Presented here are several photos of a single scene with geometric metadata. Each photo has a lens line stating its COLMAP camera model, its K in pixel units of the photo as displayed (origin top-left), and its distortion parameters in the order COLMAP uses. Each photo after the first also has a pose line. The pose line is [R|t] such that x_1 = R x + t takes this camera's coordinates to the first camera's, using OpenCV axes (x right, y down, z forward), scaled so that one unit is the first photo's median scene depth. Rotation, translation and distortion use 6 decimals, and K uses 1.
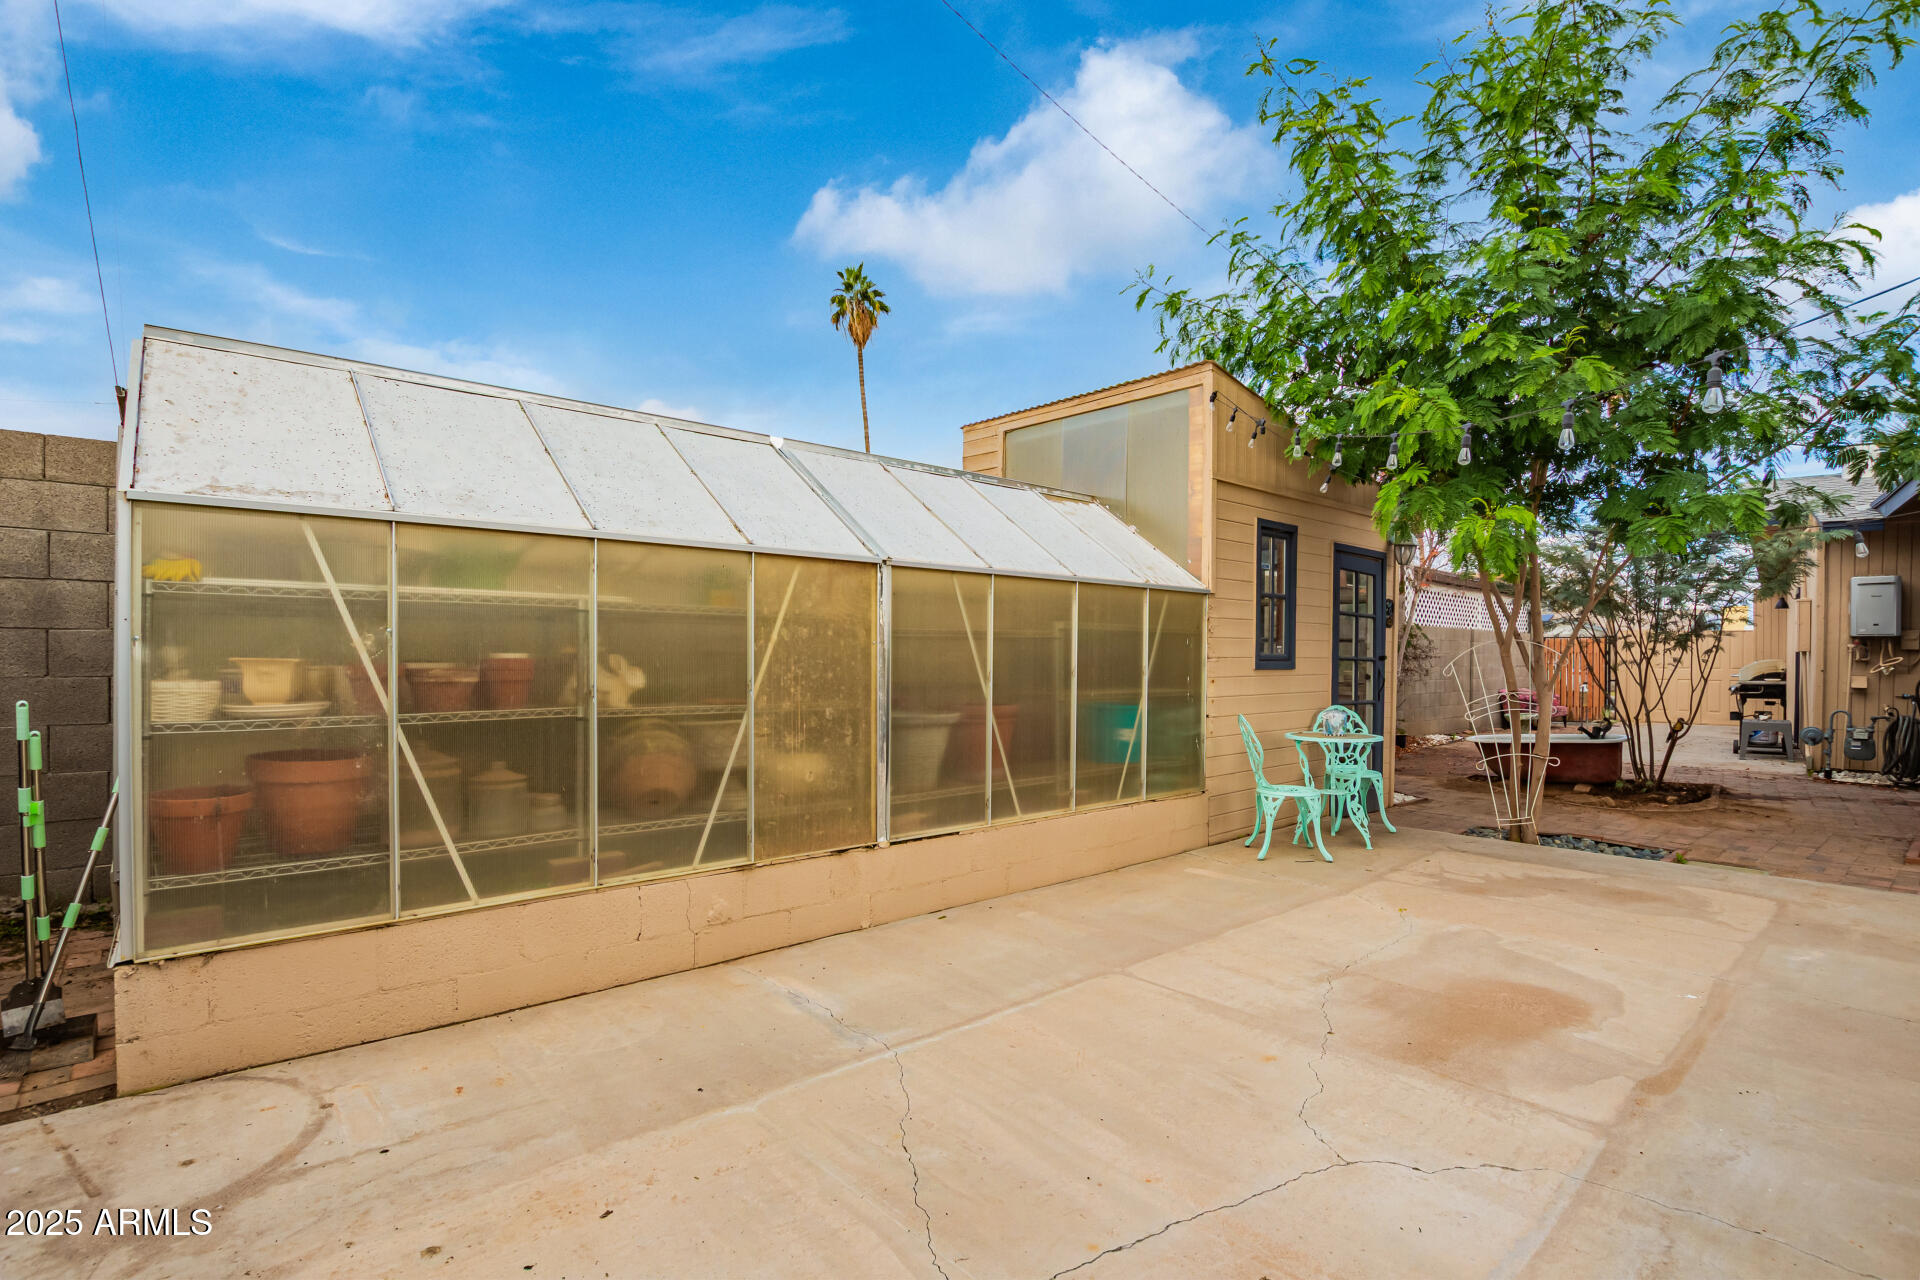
lens RADIAL K [[885.8, 0, 960.4], [0, 885.8, 647.7], [0, 0, 1]] dist [0.001701, -0.001549]
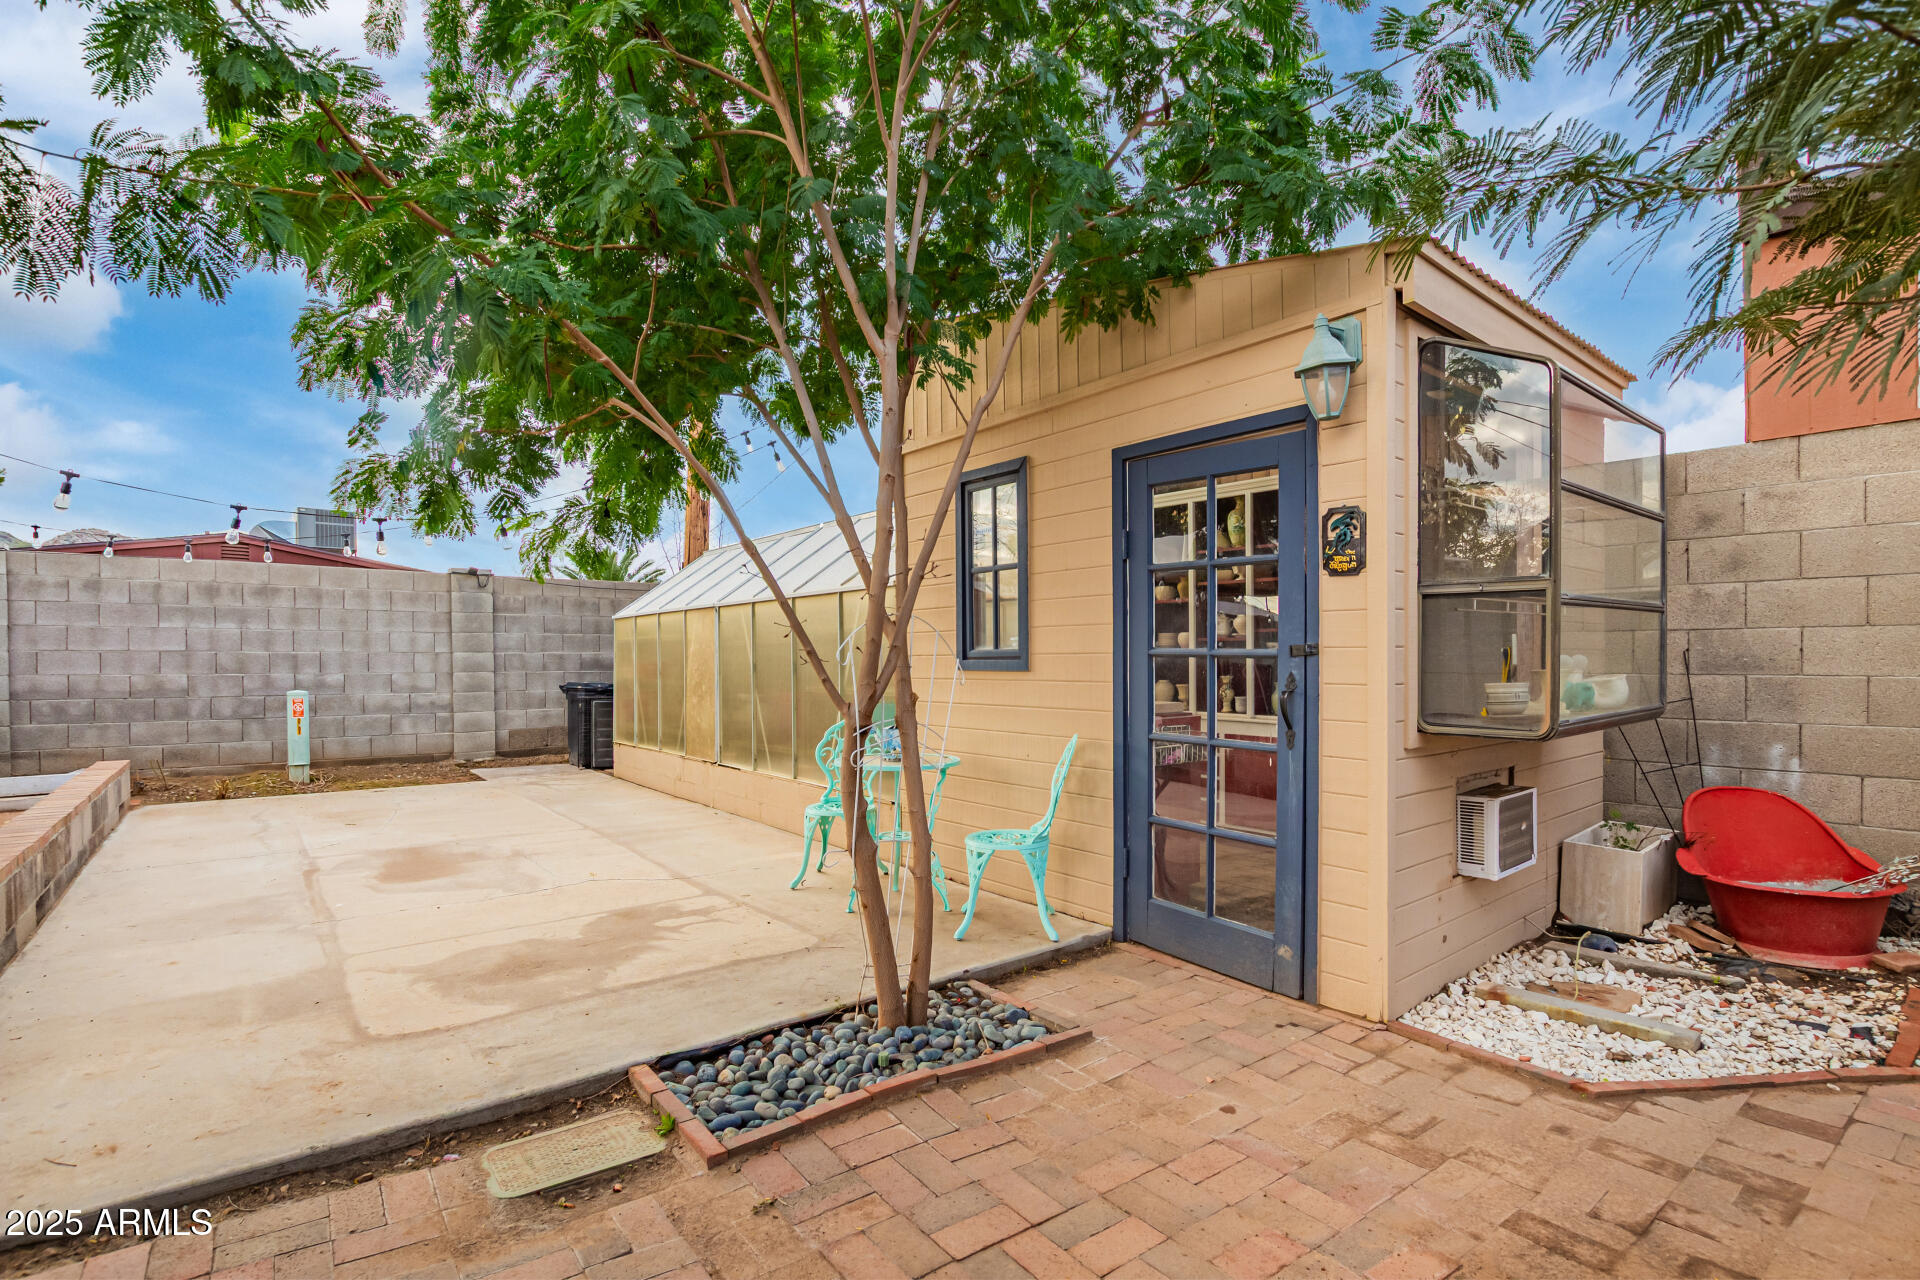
lens RADIAL K [[885.8, 0, 960.1], [0, 885.8, 651.0], [0, 0, 1]] dist [0.001701, -0.001549]
pose [[-0.051162, -0.007644, -0.998661, 1.386155], [-0.001977, 0.999970, -0.007553, 0.017409], [0.998688, 0.001588, -0.051175, 1.314150]]
